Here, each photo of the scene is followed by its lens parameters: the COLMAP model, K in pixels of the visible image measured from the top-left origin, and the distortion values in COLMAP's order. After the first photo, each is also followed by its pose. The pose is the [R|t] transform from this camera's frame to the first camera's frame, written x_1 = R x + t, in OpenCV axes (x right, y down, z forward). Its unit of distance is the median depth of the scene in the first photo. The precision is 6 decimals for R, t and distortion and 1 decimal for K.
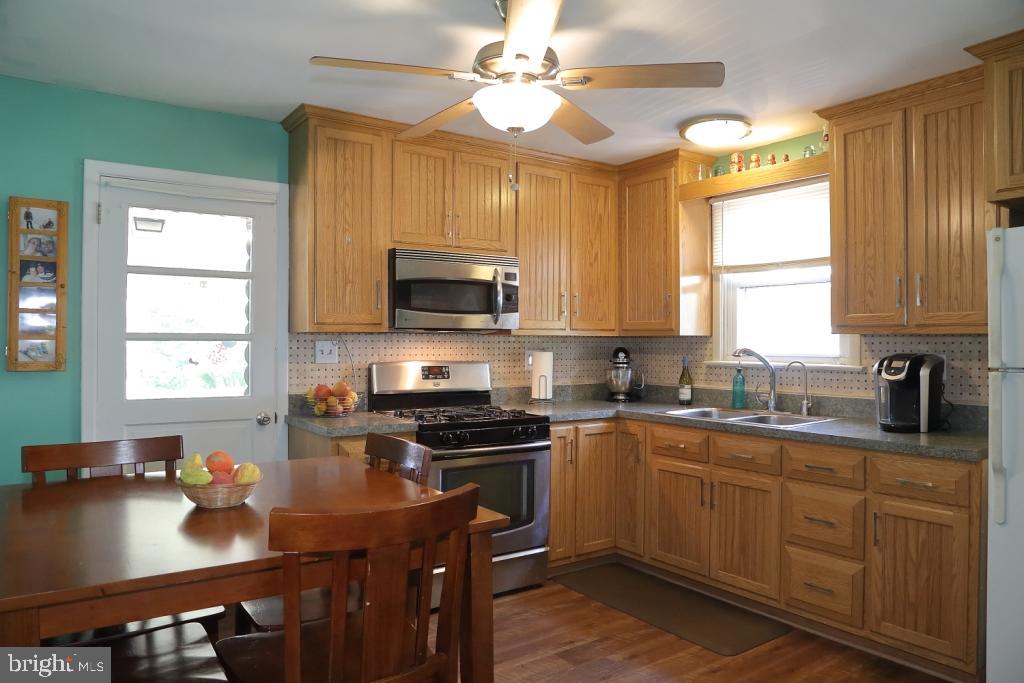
lens RADIAL K [[705.1, 0, 517.7], [0, 705.1, 348.0], [0, 0, 1]] dist [-0.118833, 0.066870]
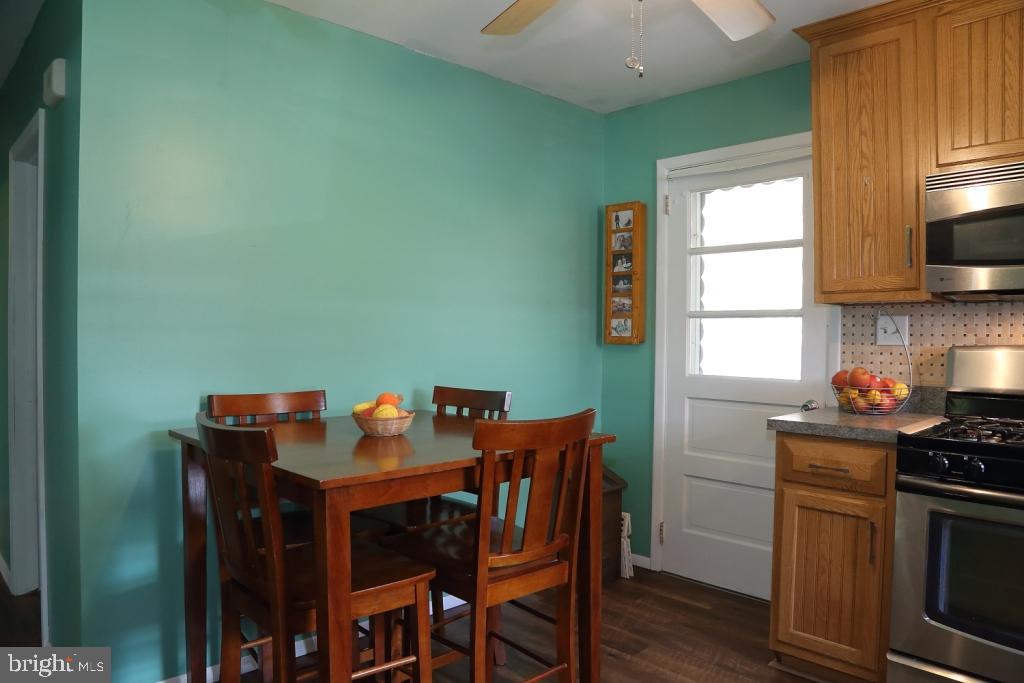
lens RADIAL K [[705.1, 0, 511.4], [0, 705.1, 347.0], [0, 0, 1]] dist [-0.118833, 0.066870]
pose [[0.142654, 0.013894, -0.989675, 0.417373], [-0.015181, 0.999815, 0.011848, 0.022030], [0.989656, 0.013334, 0.142839, 0.501821]]
